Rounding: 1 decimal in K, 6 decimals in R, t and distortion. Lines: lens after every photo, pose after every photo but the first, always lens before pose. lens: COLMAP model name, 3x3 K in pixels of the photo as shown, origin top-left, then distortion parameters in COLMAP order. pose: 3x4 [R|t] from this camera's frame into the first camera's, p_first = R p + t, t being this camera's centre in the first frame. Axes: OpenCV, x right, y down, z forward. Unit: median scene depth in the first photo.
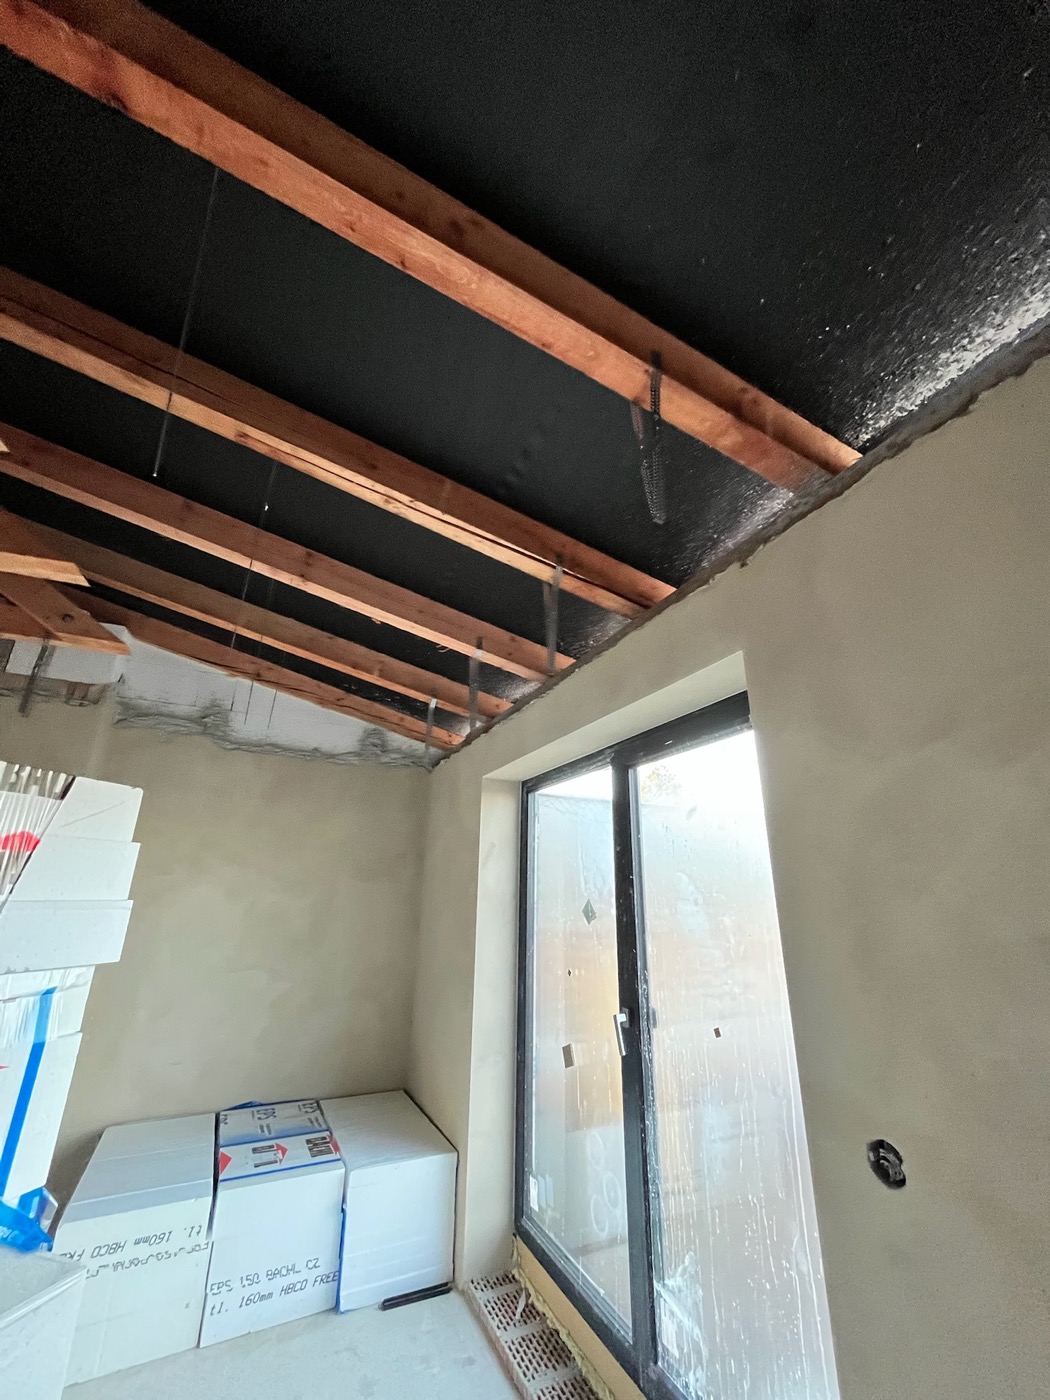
lens RADIAL K [[563.3, 0, 525.5], [0, 563.3, 695.5], [0, 0, 1]] dist [-0.000710, -0.000107]
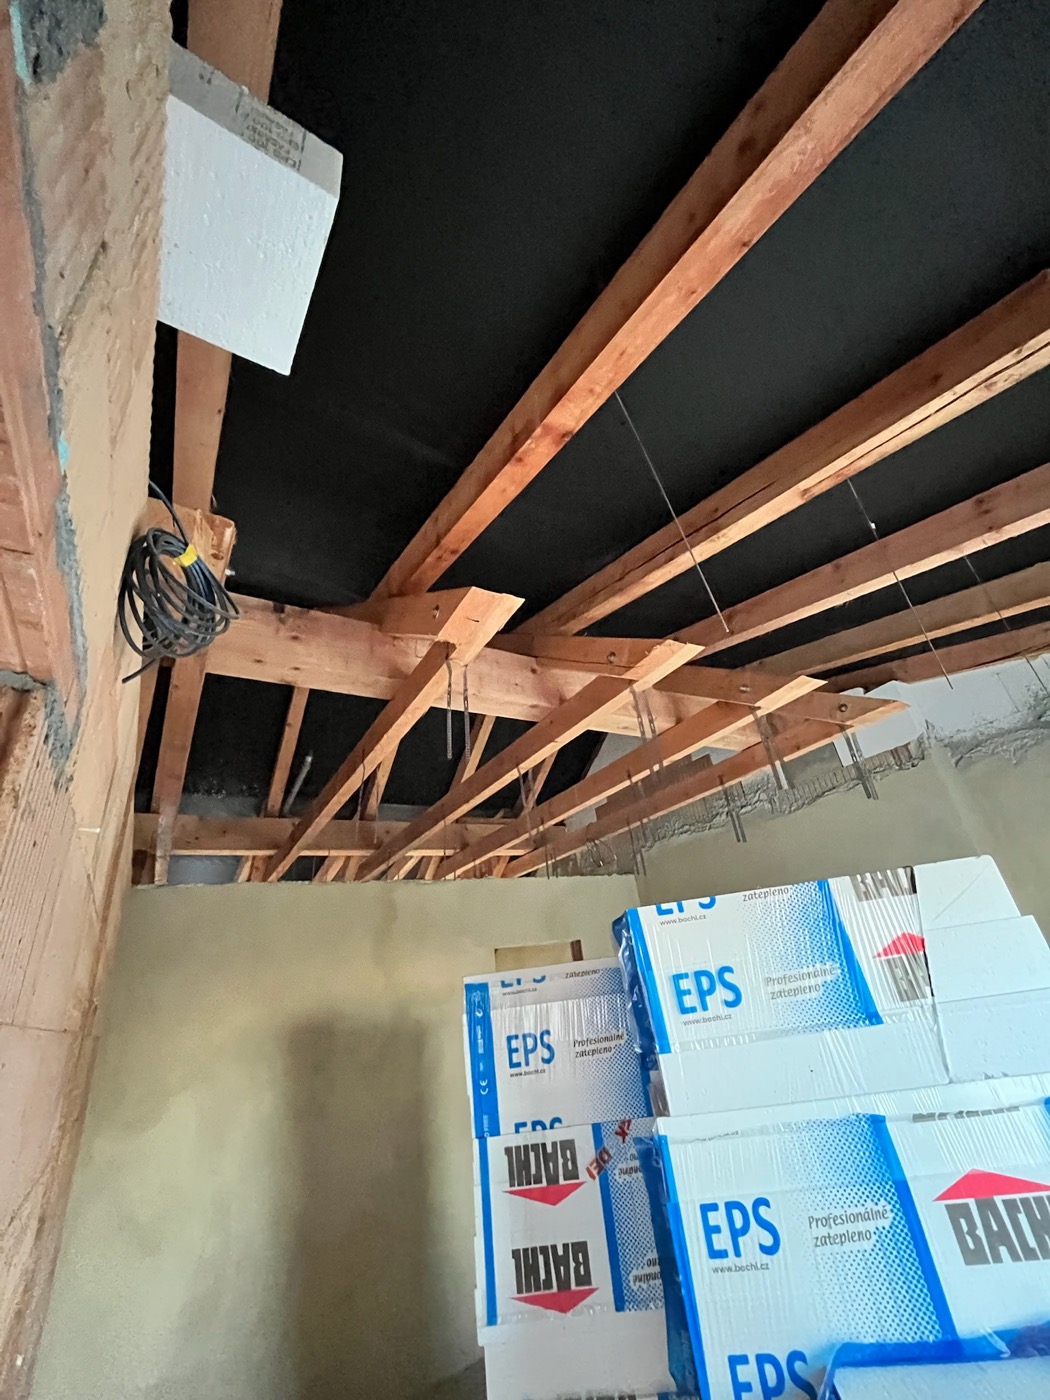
lens RADIAL K [[563.3, 0, 525.5], [0, 563.3, 695.5], [0, 0, 1]] dist [-0.000710, -0.000107]
pose [[0.142552, -0.482278, -0.864342, 0.094964], [0.449235, 0.809659, -0.377676, -0.027687], [0.881968, -0.334454, 0.332075, 0.131924]]
